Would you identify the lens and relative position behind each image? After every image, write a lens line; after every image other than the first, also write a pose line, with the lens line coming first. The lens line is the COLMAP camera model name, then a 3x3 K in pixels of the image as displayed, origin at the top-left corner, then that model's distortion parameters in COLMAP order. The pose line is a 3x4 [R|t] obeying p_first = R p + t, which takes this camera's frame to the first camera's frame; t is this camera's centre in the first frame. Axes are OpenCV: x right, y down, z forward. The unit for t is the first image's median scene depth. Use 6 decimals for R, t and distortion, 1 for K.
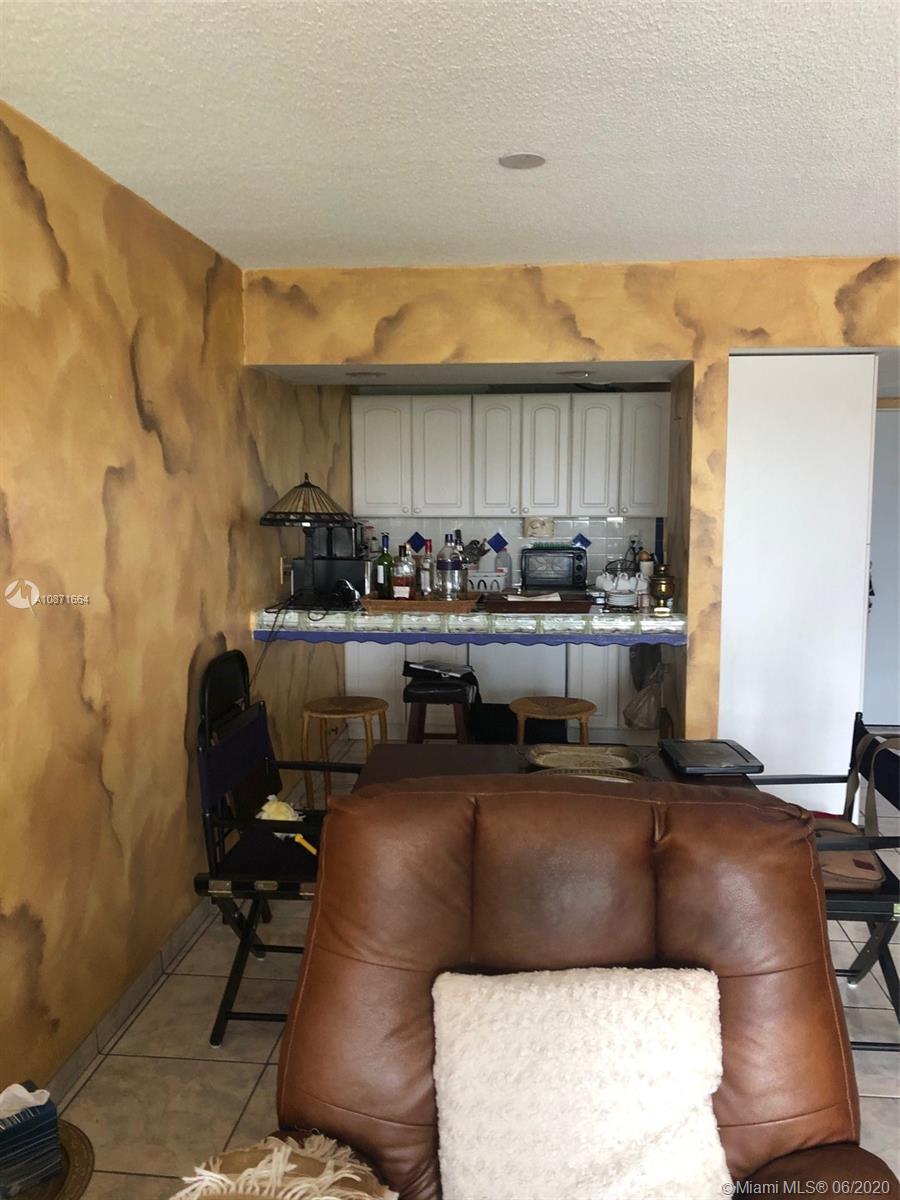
lens RADIAL K [[909.3, 0, 450.0], [0, 909.3, 600.0], [0, 0, 1]] dist [0.009146, -0.008632]
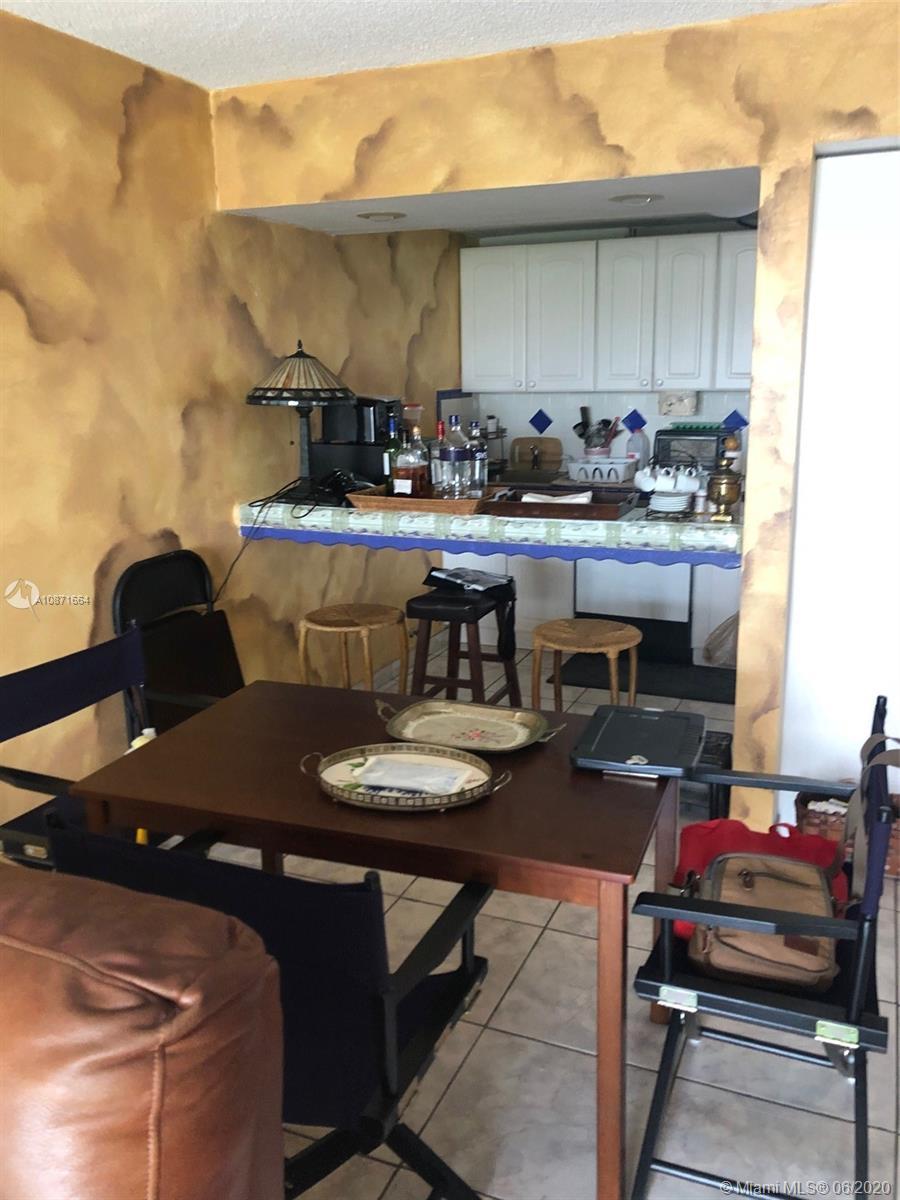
lens RADIAL K [[951.5, 0, 452.4], [0, 951.5, 569.8], [0, 0, 1]] dist [-0.000112, 0.051827]
pose [[0.961114, 0.047322, -0.272068, 0.242522], [-0.020836, 0.994826, 0.099431, -0.020983], [0.275365, -0.089896, 0.957127, 0.192305]]
